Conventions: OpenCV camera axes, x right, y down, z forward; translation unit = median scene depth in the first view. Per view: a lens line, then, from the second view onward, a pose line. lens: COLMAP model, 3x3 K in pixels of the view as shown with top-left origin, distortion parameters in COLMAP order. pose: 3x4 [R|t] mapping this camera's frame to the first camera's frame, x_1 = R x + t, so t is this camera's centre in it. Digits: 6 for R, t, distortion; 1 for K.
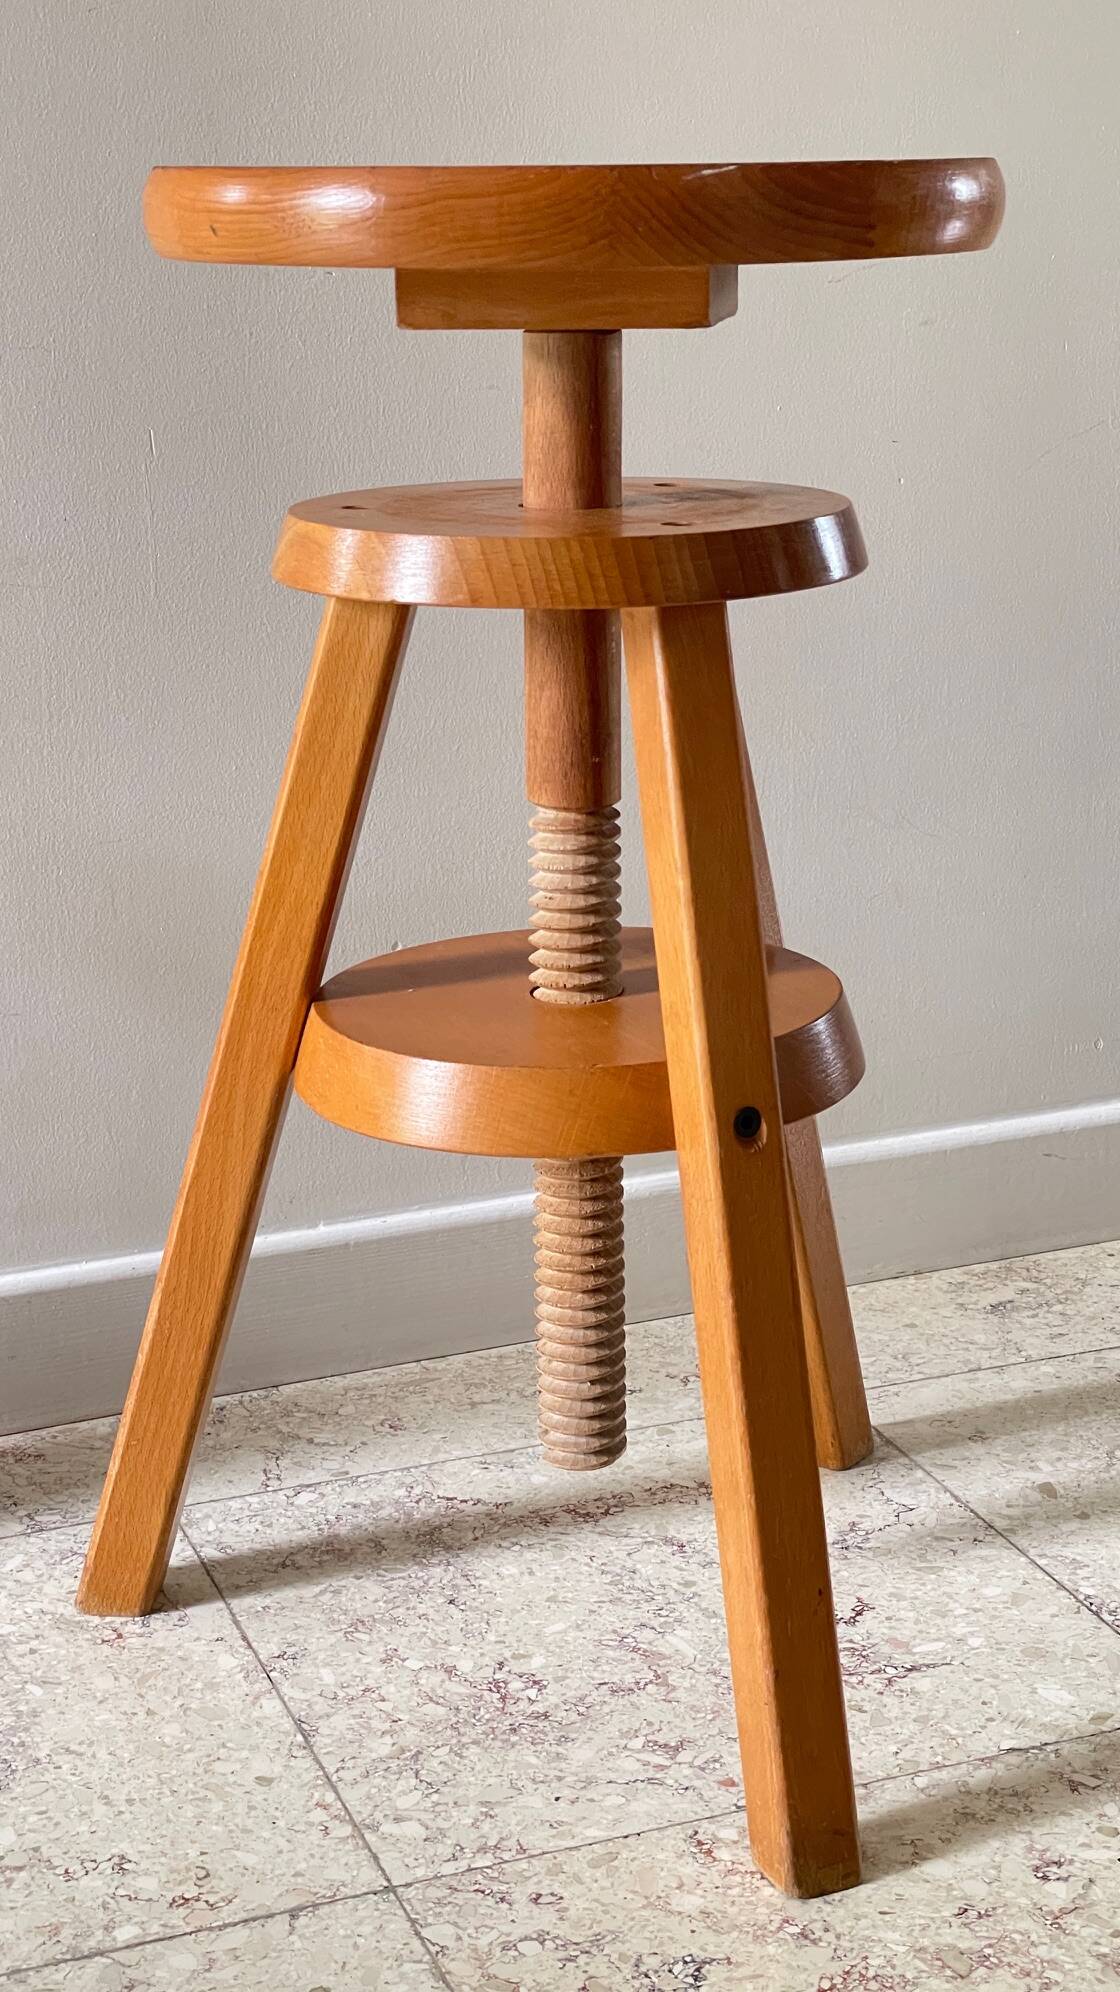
lens RADIAL K [[3149.6, 0, 551.1], [0, 3149.6, 990.5], [0, 0, 1]] dist [0.092522, 0.000000]
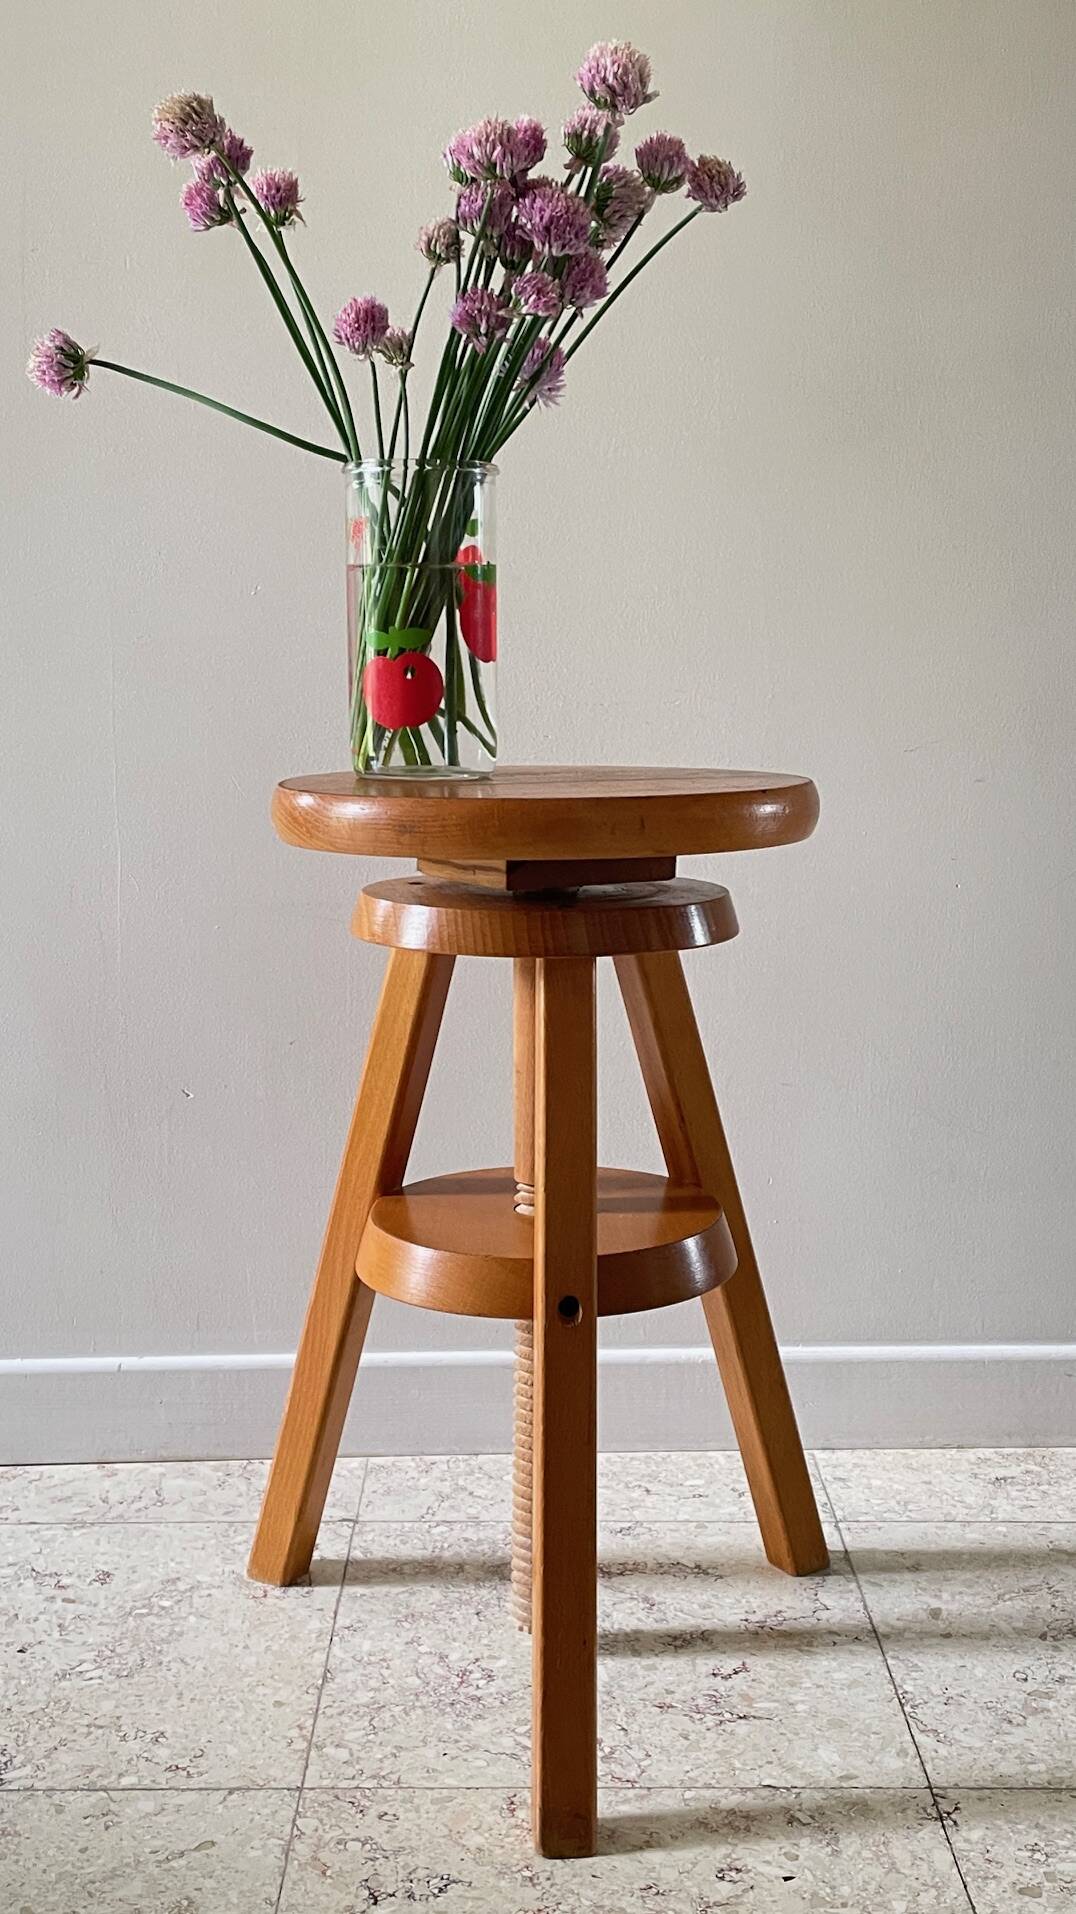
lens RADIAL K [[2130.8, 0, 498.4], [0, 2130.8, 920.6], [0, 0, 1]] dist [0.039535, 0.000000]
pose [[0.930770, 0.061504, -0.360395, 0.343496], [-0.107295, 0.988295, -0.108443, -0.021543], [0.349508, 0.139604, 0.926475, 0.029472]]
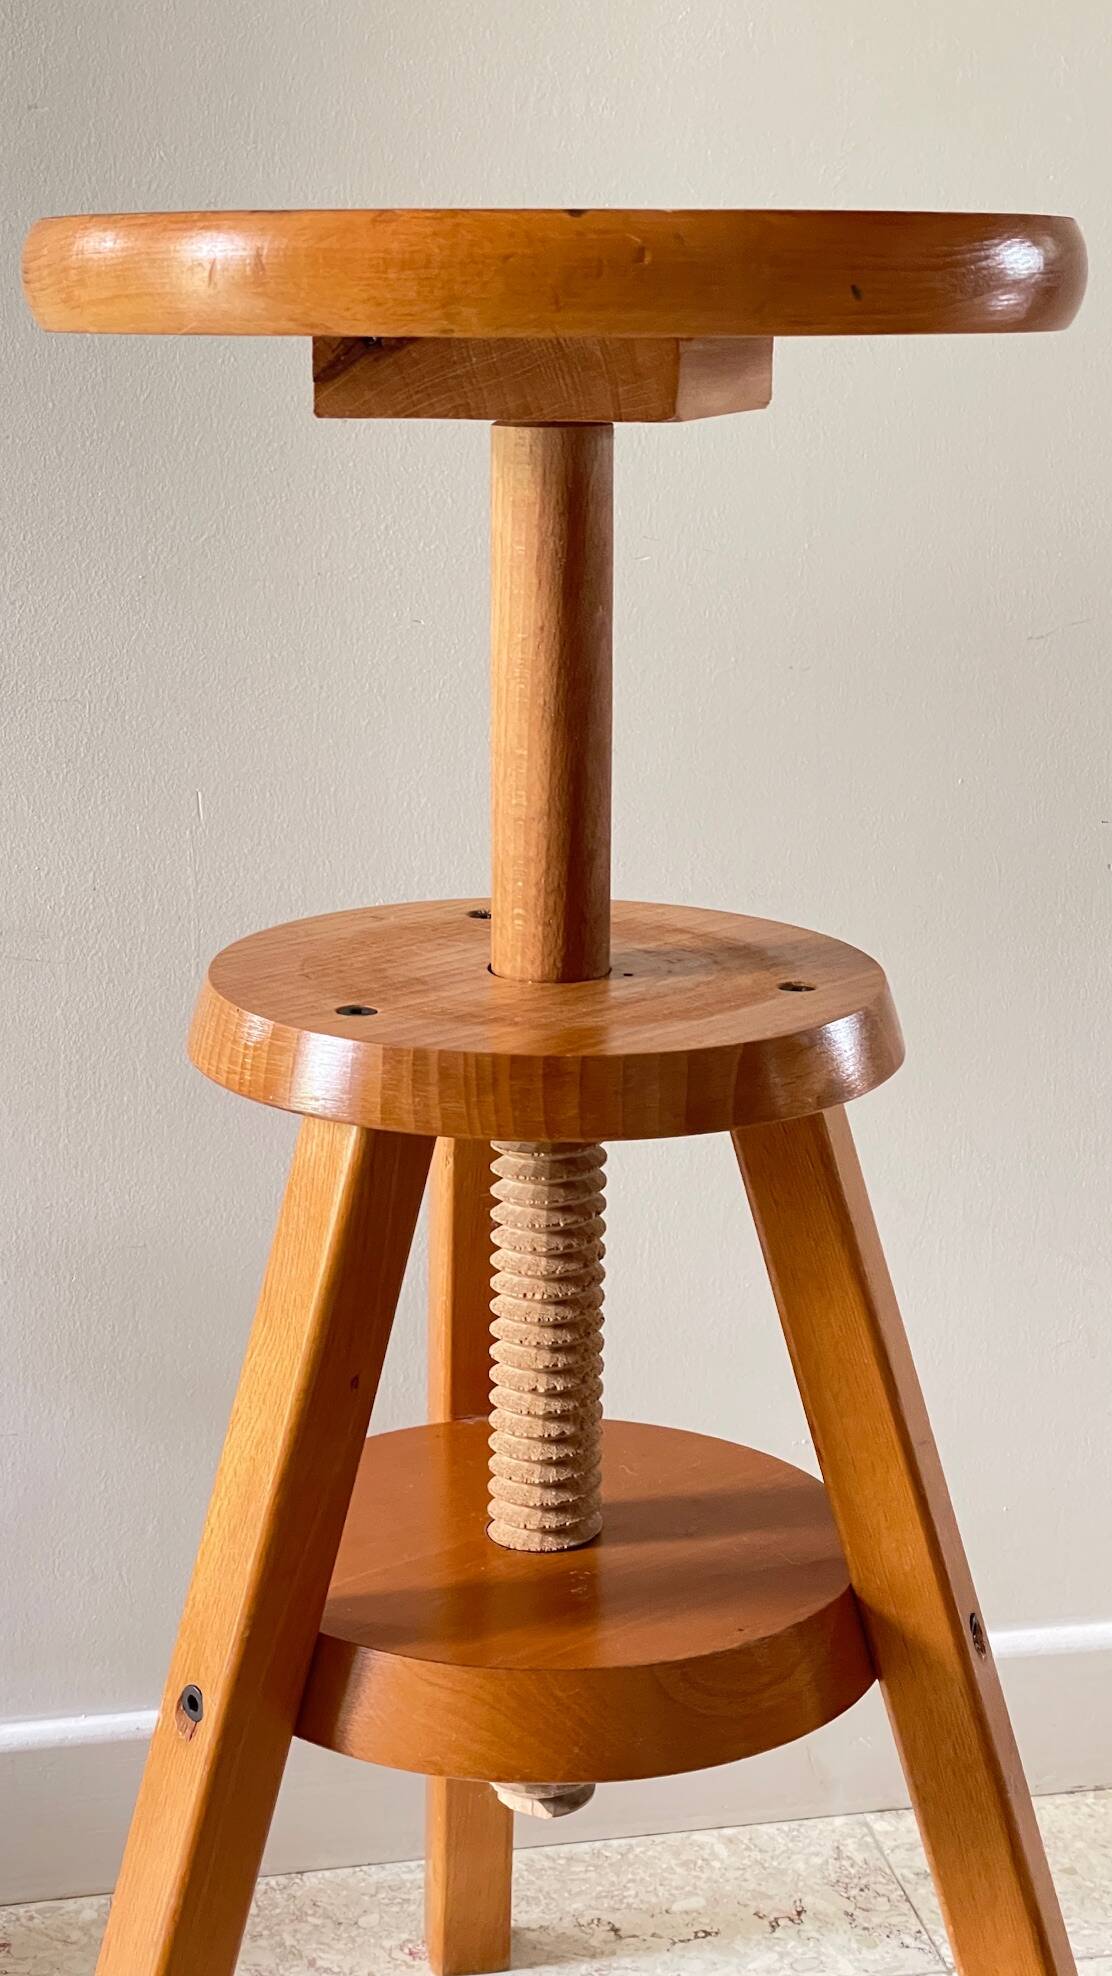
lens RADIAL K [[3124.3, 0, 520.9], [0, 3124.3, 927.8], [0, 0, 1]] dist [0.092522, 0.000000]
pose [[0.981753, 0.066512, -0.178152, 0.135526], [-0.073561, 0.996736, -0.033254, -0.135029], [0.175359, 0.045752, 0.983441, 0.189401]]
